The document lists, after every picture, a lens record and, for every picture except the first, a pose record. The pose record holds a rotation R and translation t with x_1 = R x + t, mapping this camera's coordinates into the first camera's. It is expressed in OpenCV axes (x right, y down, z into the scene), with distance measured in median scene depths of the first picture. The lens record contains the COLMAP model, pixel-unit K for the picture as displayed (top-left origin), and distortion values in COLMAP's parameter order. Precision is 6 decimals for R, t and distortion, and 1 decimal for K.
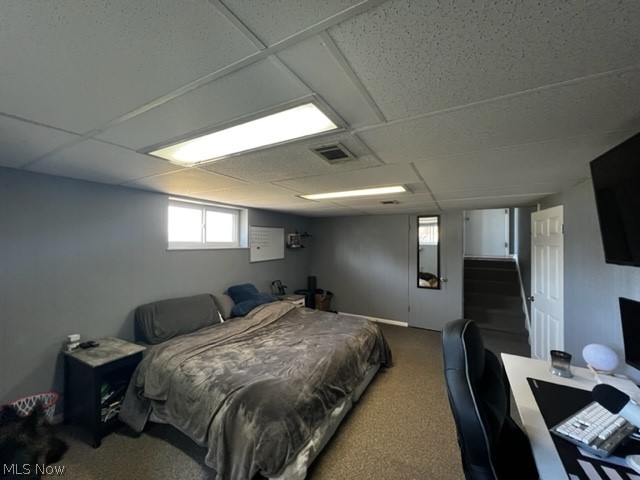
lens RADIAL K [[256.1, 0, 321.8], [0, 256.1, 238.9], [0, 0, 1]] dist [0.000103, -0.000033]
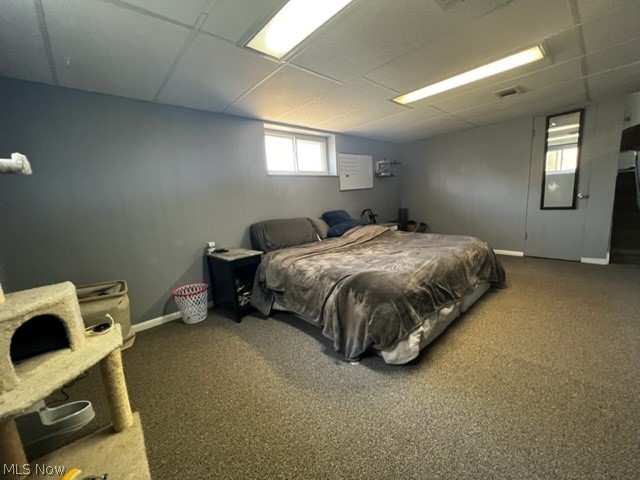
lens RADIAL K [[256.1, 0, 321.8], [0, 256.1, 238.9], [0, 0, 1]] dist [0.000103, -0.000033]
pose [[0.949193, -0.016803, -0.314245, -0.071130], [0.073928, 0.982534, 0.170766, 0.195576], [0.305887, -0.185322, 0.933857, 0.010481]]
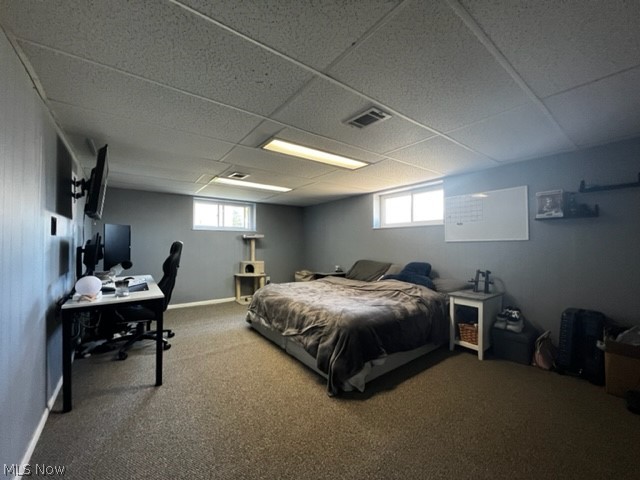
lens RADIAL K [[256.1, 0, 321.8], [0, 256.1, 238.9], [0, 0, 1]] dist [0.000103, -0.000033]
pose [[-0.397636, -0.014711, -0.917425, 1.314477], [0.005564, 0.999814, -0.018443, 0.184023], [0.917526, -0.012438, -0.397480, 1.879679]]
